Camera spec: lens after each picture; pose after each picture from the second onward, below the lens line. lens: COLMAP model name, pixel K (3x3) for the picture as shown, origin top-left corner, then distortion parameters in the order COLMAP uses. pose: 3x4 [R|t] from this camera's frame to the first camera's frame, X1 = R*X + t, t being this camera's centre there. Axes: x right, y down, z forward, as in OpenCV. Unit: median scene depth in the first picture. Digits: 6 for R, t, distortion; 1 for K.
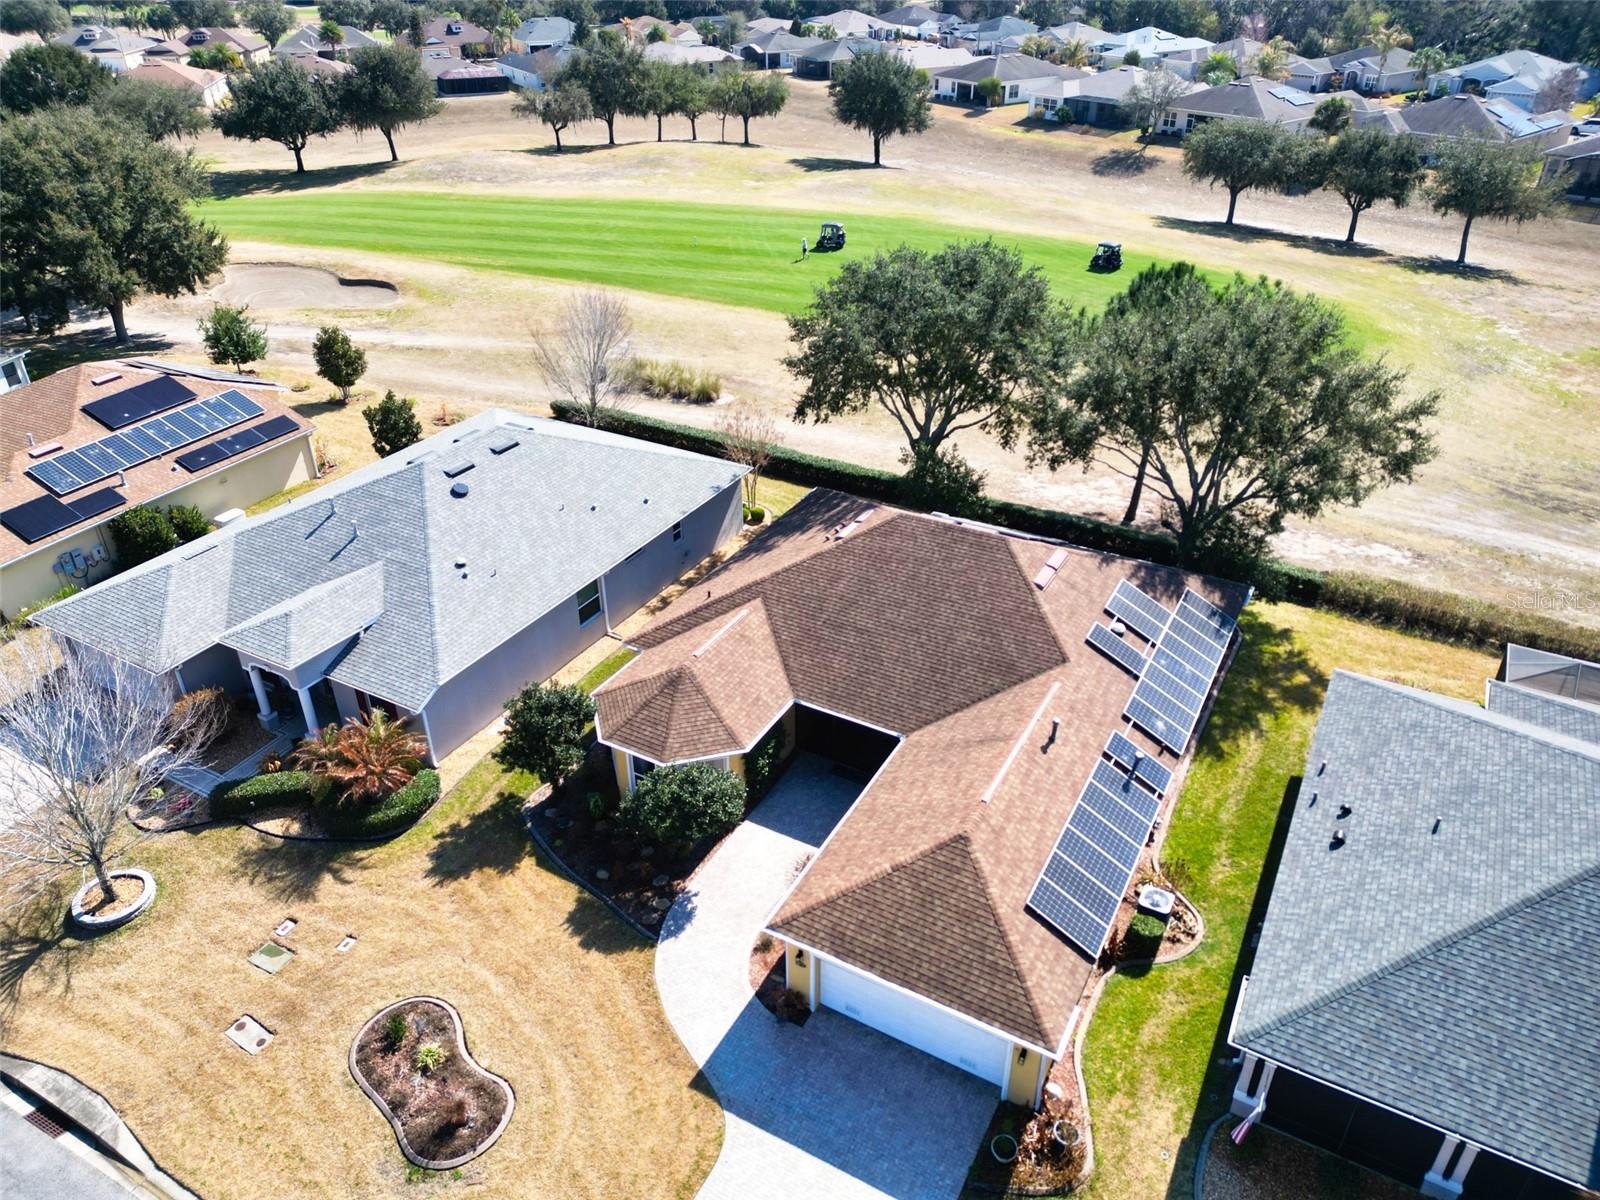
lens RADIAL K [[1112.9, 0, 797.7], [0, 1112.9, 595.9], [0, 0, 1]] dist [0.072783, -0.065672]
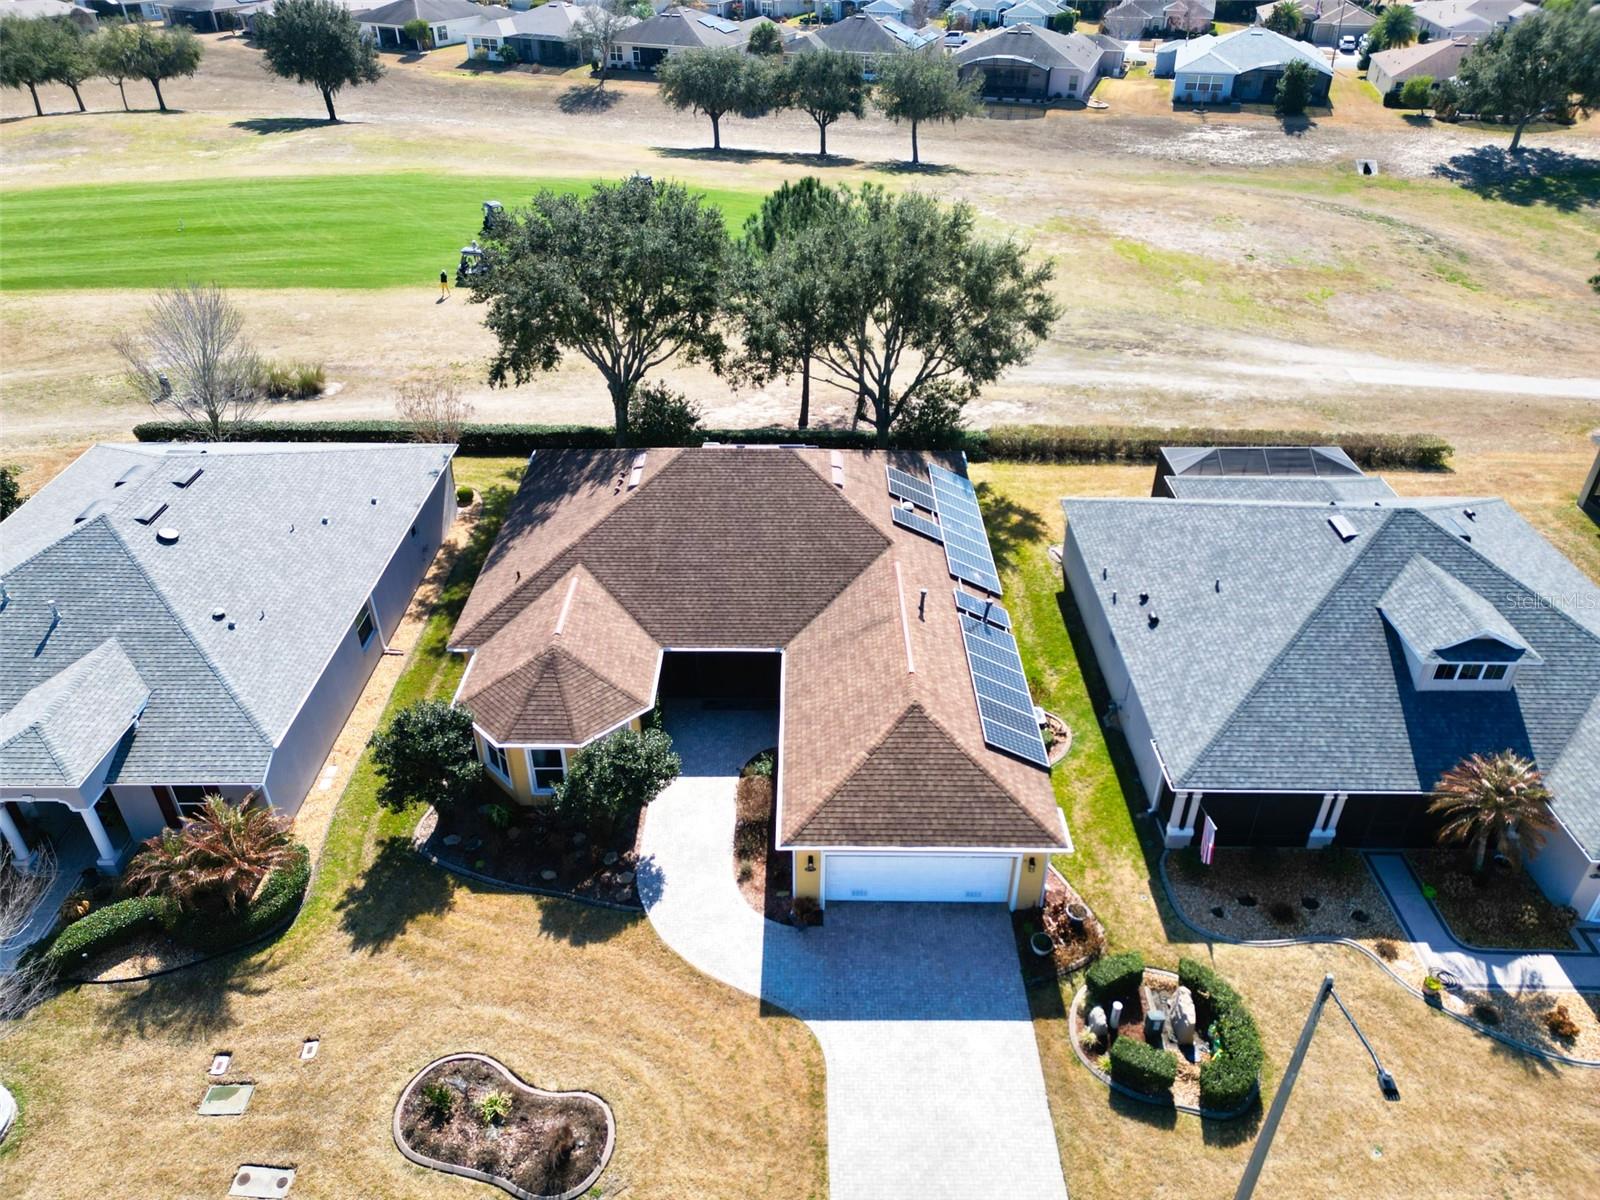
lens RADIAL K [[1112.9, 0, 797.7], [0, 1112.9, 595.9], [0, 0, 1]] dist [0.072783, -0.065672]
pose [[0.876680, -0.263334, 0.402602, -0.257862], [0.245967, 0.964581, 0.095310, -0.016315], [-0.413440, 0.015470, 0.910400, 0.031560]]
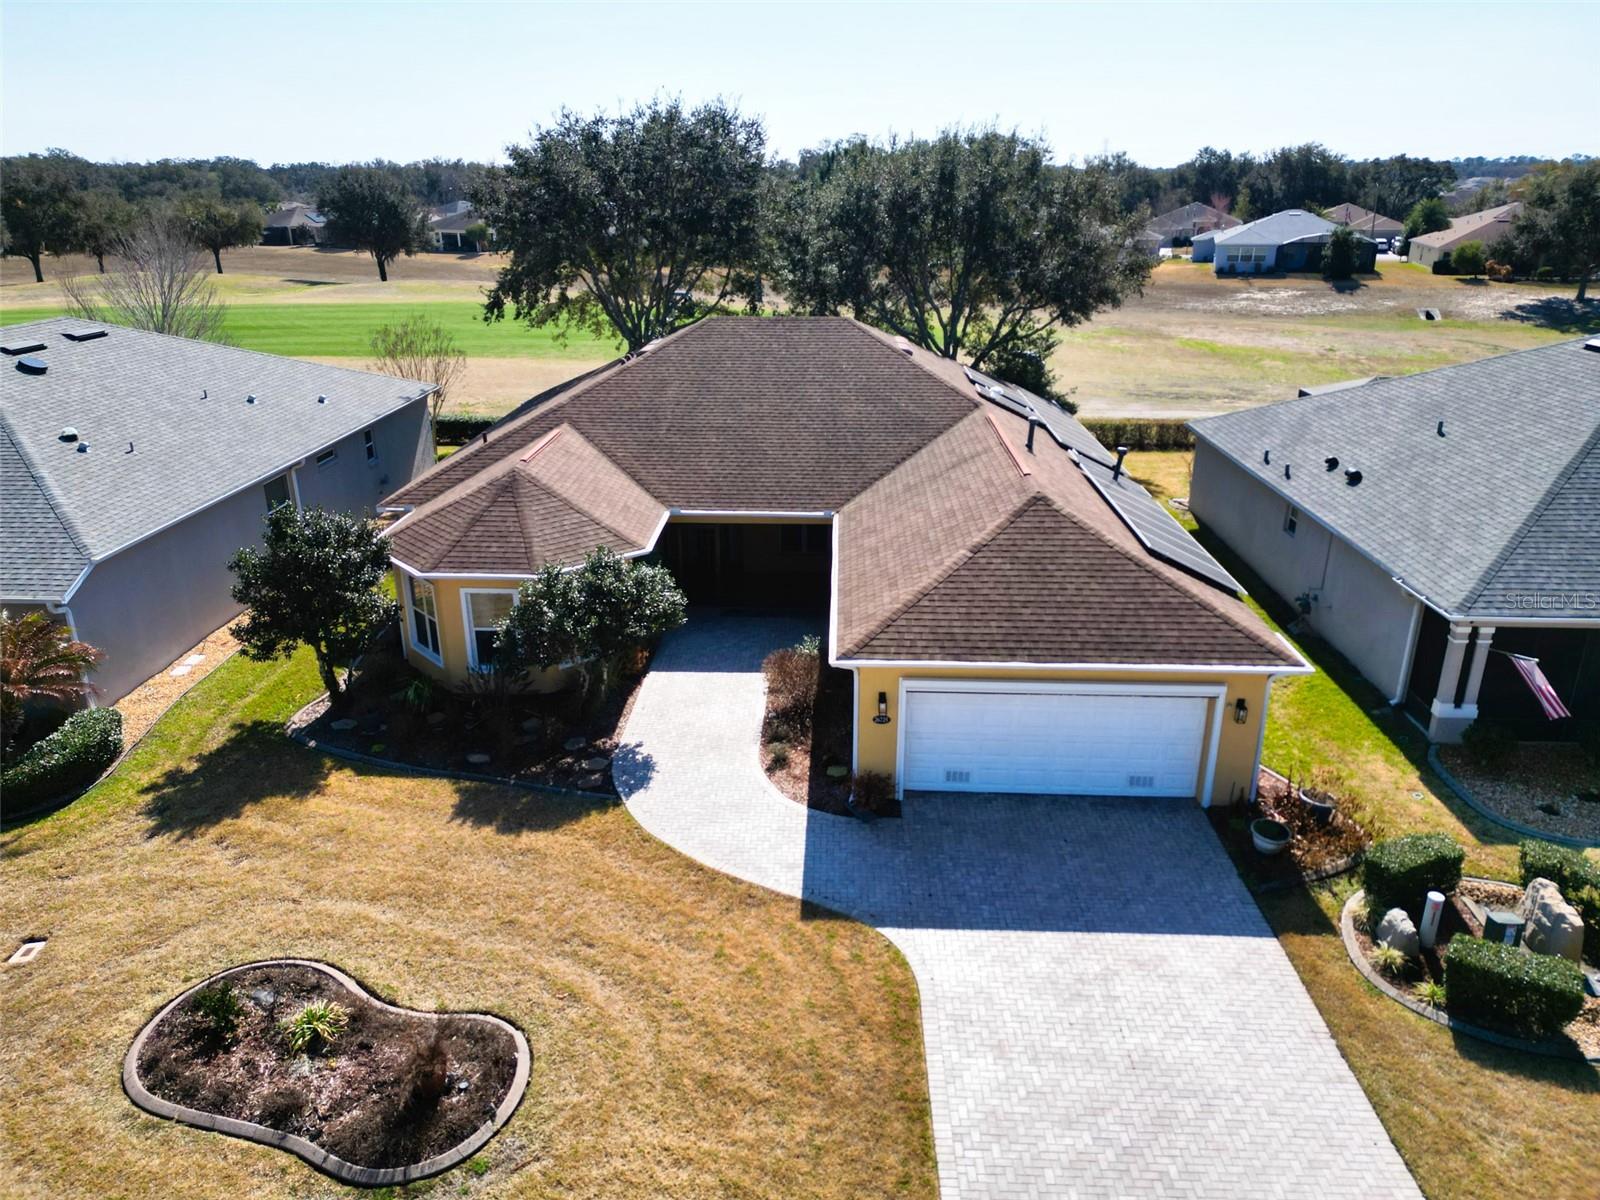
lens RADIAL K [[1112.9, 0, 797.7], [0, 1112.9, 595.9], [0, 0, 1]] dist [0.072783, -0.065672]
pose [[0.891985, -0.157587, 0.423709, -0.220921], [0.231855, 0.964088, -0.129532, 0.235530], [-0.388080, 0.213779, 0.896489, 0.291360]]
